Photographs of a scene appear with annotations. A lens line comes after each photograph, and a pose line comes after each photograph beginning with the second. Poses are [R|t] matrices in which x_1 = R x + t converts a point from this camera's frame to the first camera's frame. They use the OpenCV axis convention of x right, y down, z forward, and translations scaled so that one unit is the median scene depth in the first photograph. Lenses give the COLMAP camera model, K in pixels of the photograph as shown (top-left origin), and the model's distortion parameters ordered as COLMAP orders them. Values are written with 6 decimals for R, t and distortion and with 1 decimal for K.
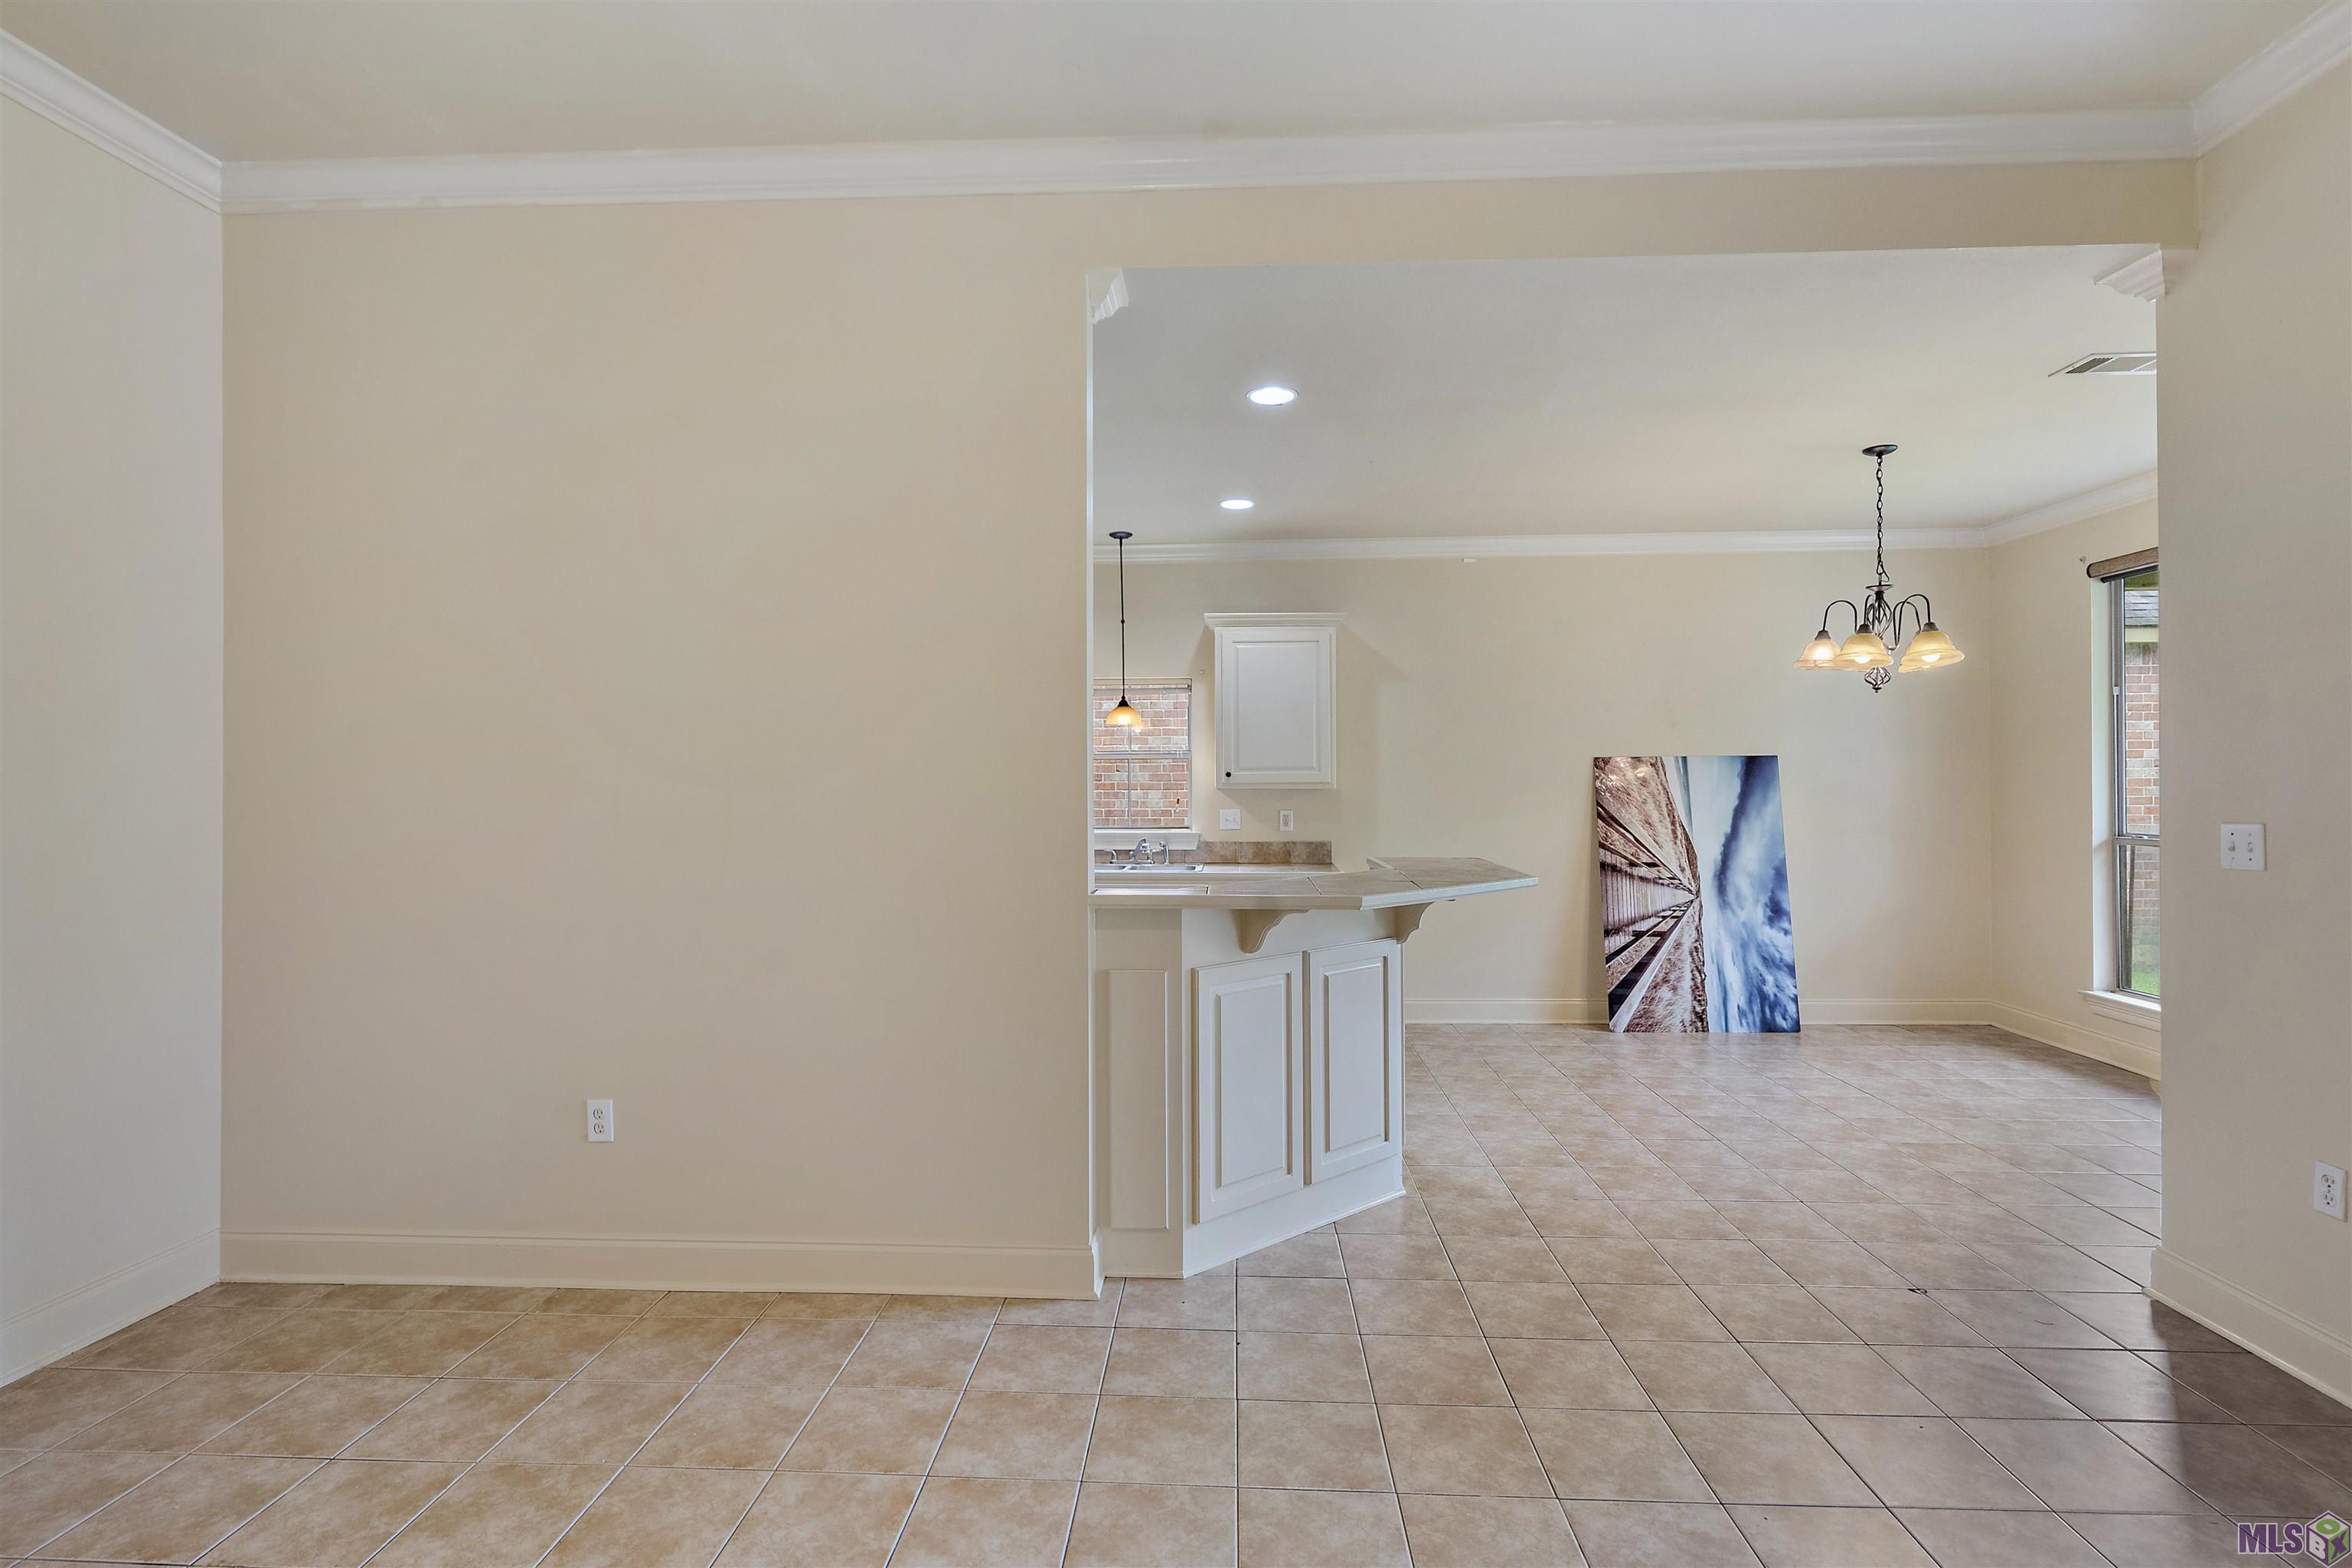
lens RADIAL K [[1090.9, 0, 1188.2], [0, 1090.9, 779.1], [0, 0, 1]] dist [-0.001772, 0.000141]
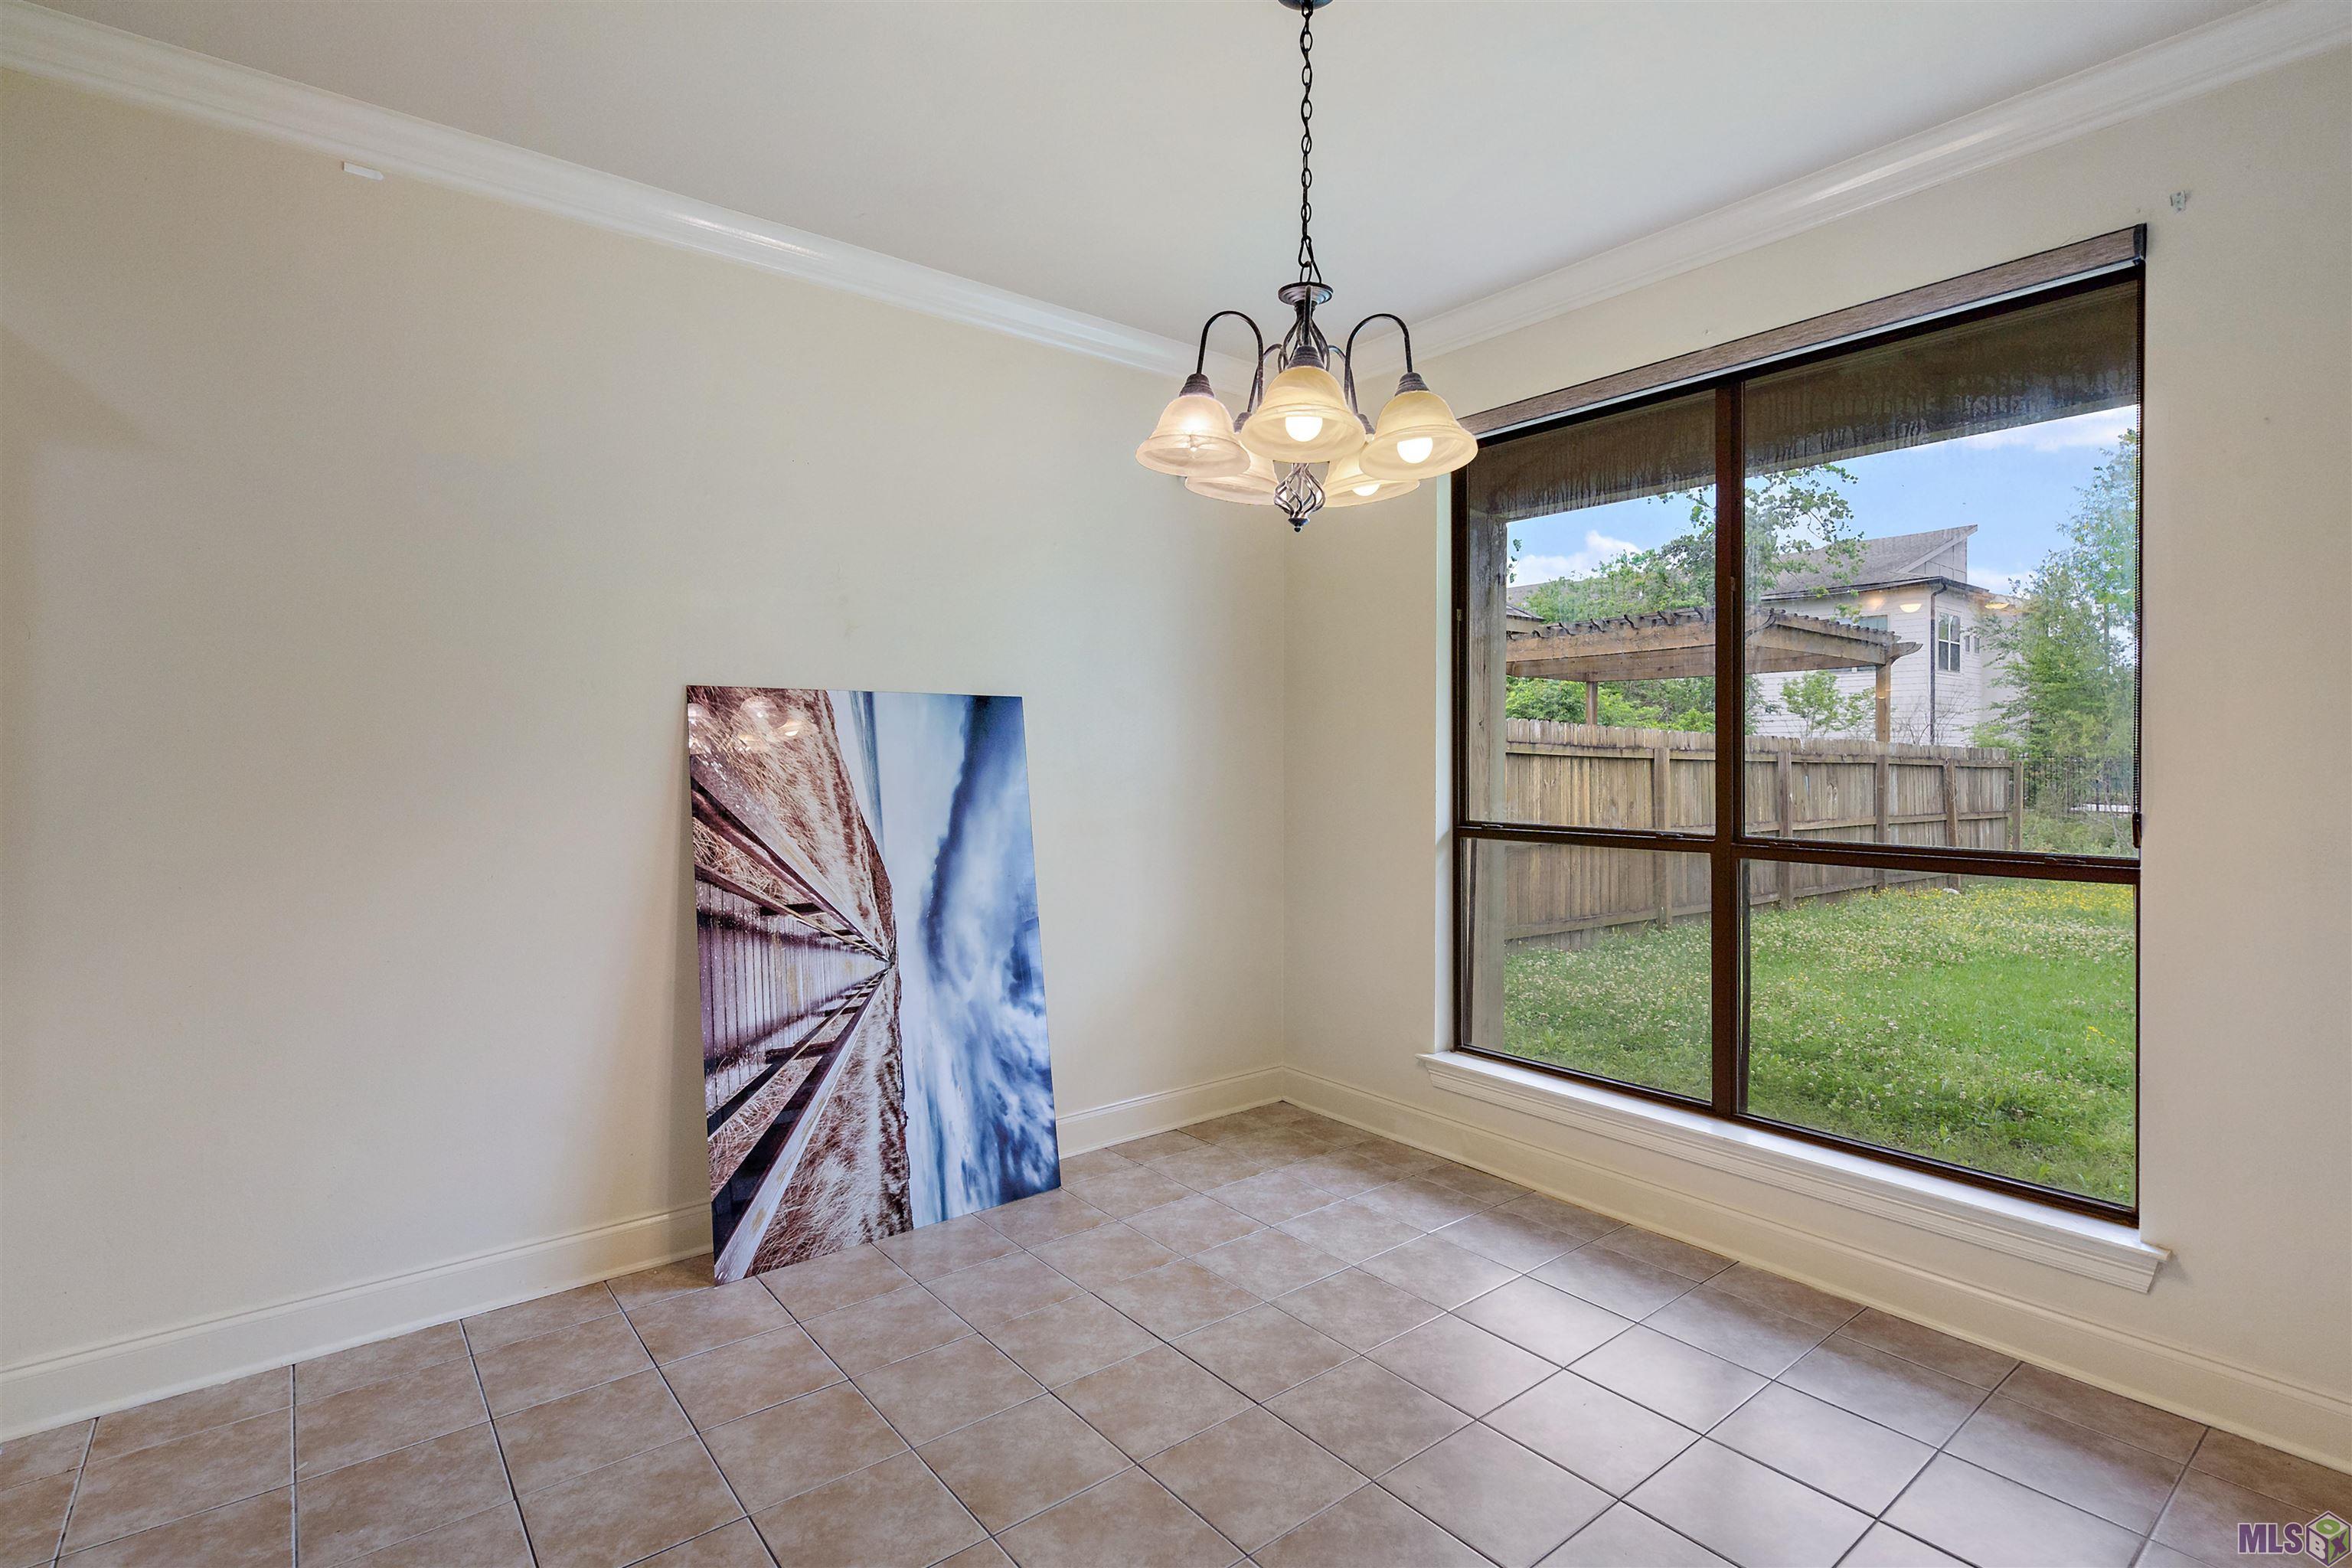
lens RADIAL K [[1114.2, 0, 1178.6], [0, 1114.2, 757.2], [0, 0, 1]] dist [-0.019795, 0.000014]
pose [[0.752870, 0.005486, 0.658147, 0.224699], [-0.006431, 0.999979, -0.000979, 0.009977], [-0.658138, -0.003495, 0.752889, 0.519866]]
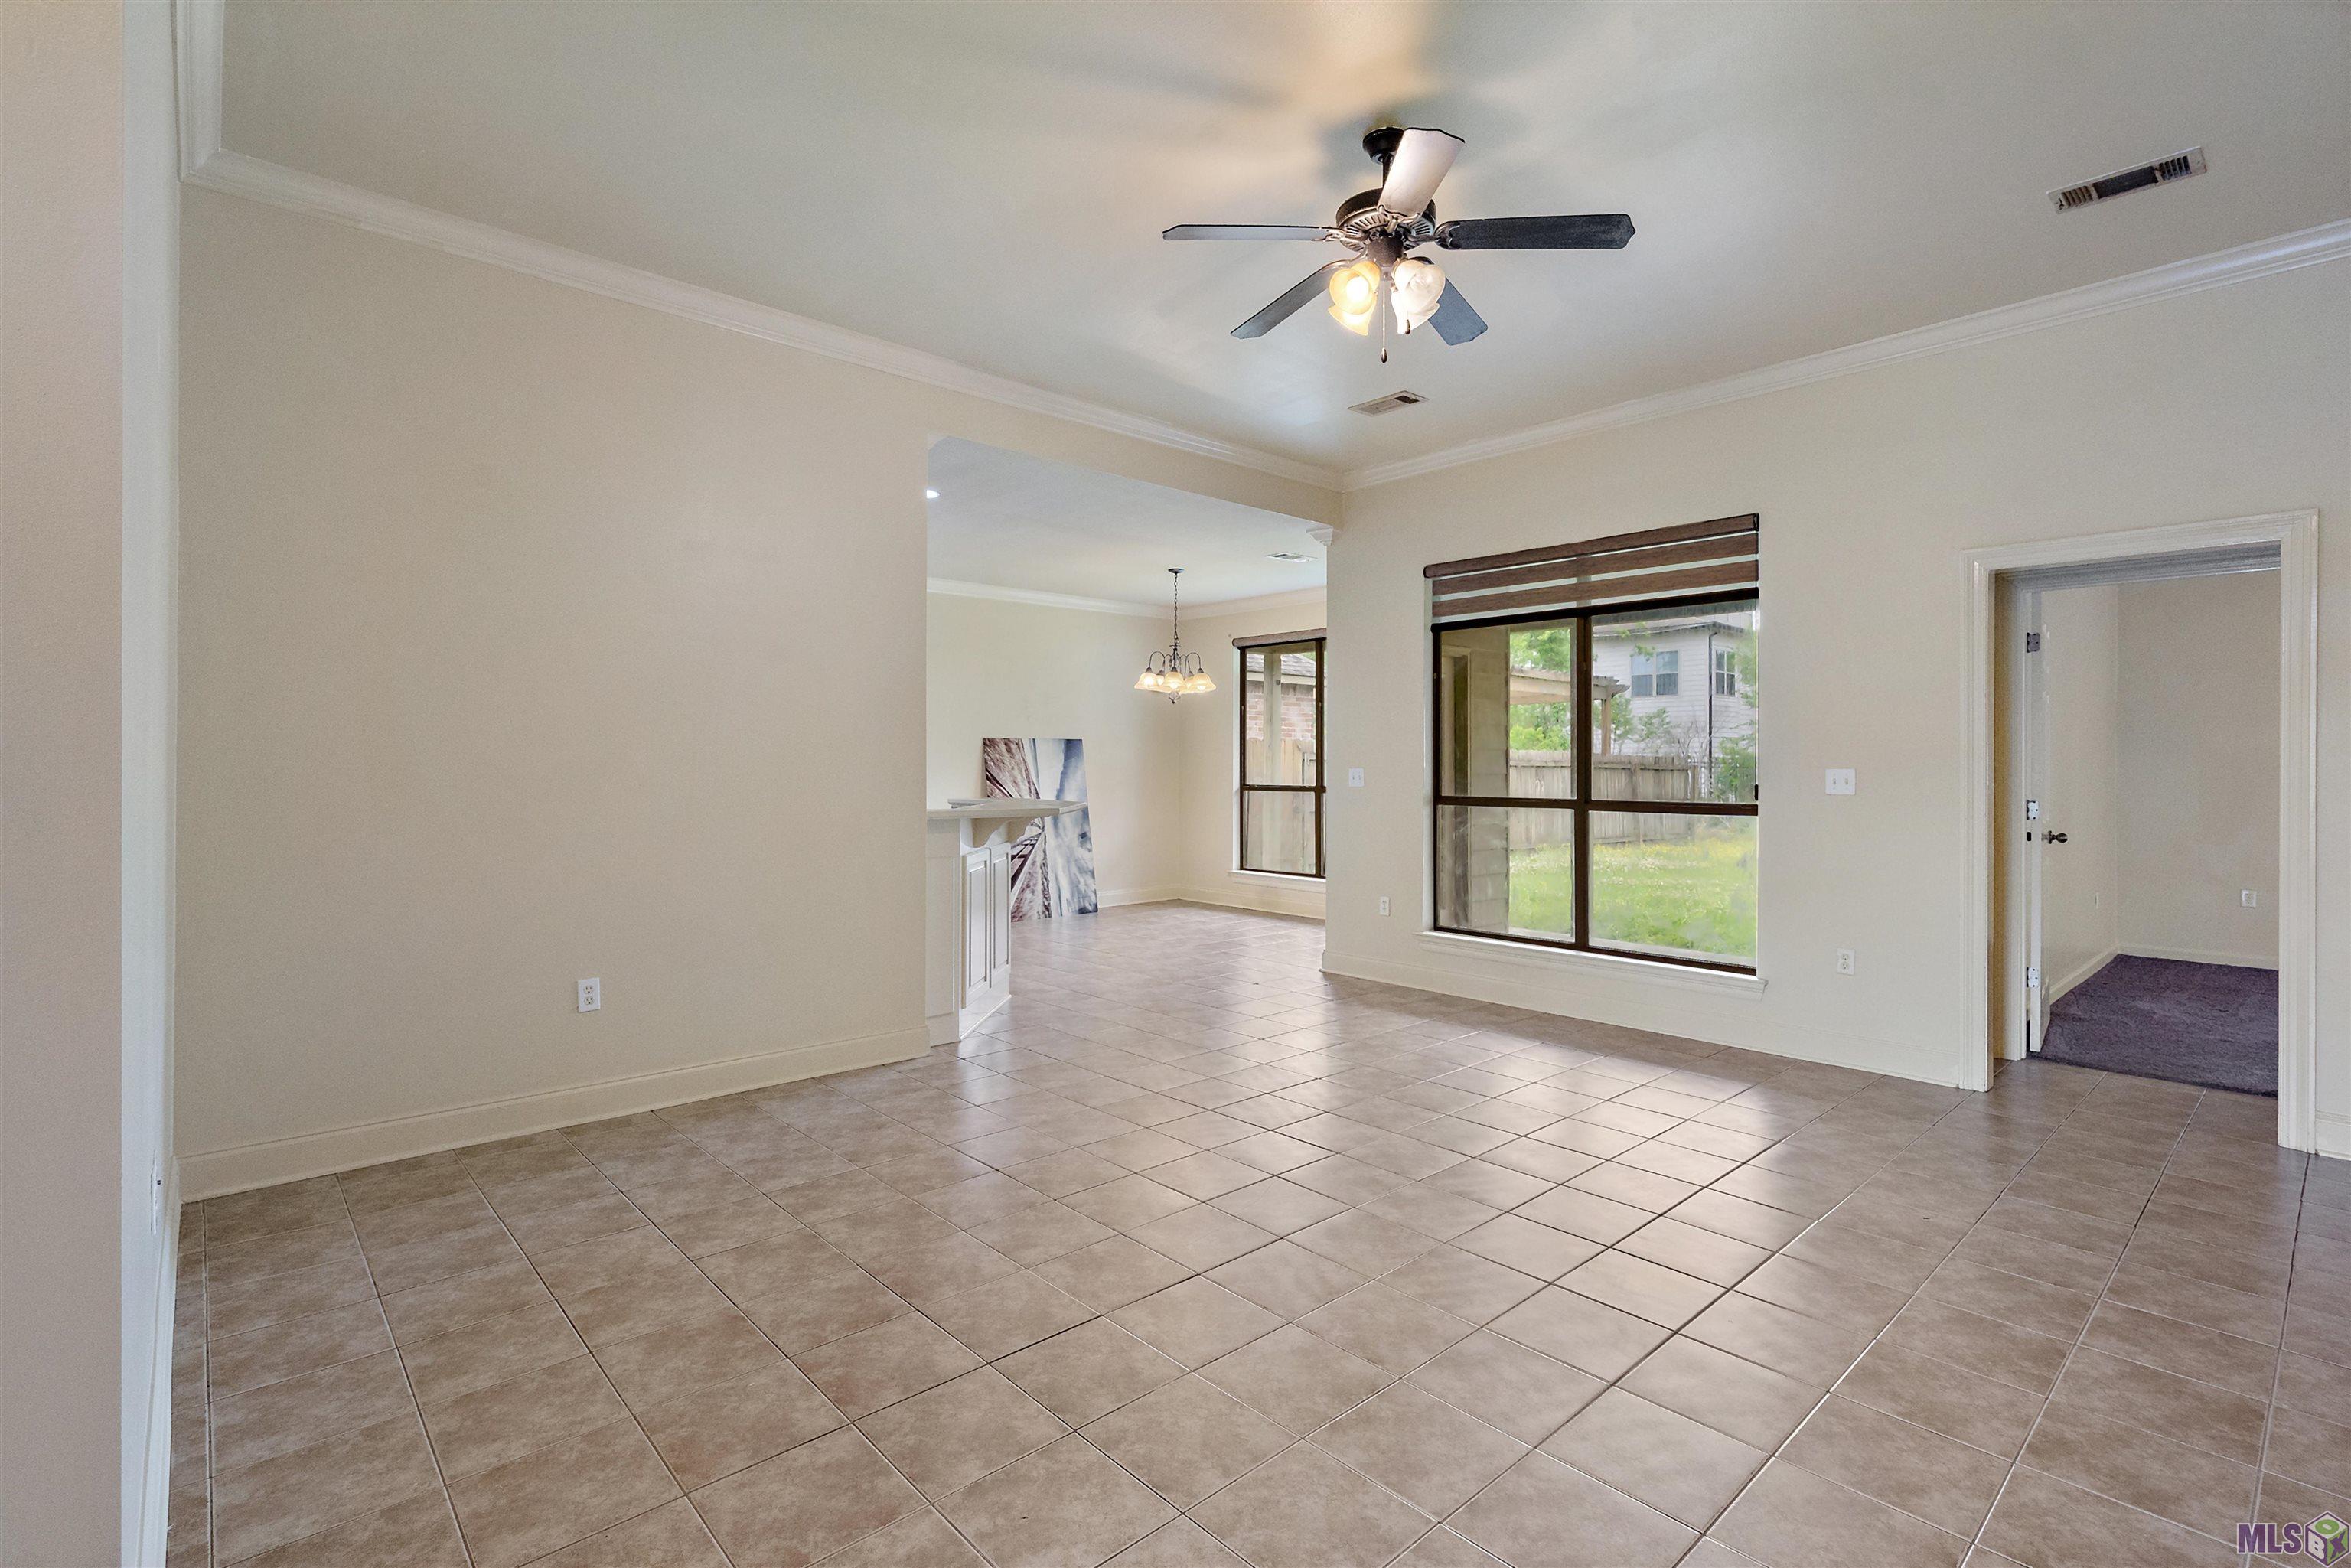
lens RADIAL K [[1075.3, 0, 1173.0], [0, 1075.3, 767.3], [0, 0, 1]] dist [0.000010, 0.000007]
pose [[0.711902, 0.003244, 0.702272, -0.462899], [-0.005006, 0.999987, 0.000455, 0.018146], [-0.702261, -0.003839, 0.711909, -0.198384]]
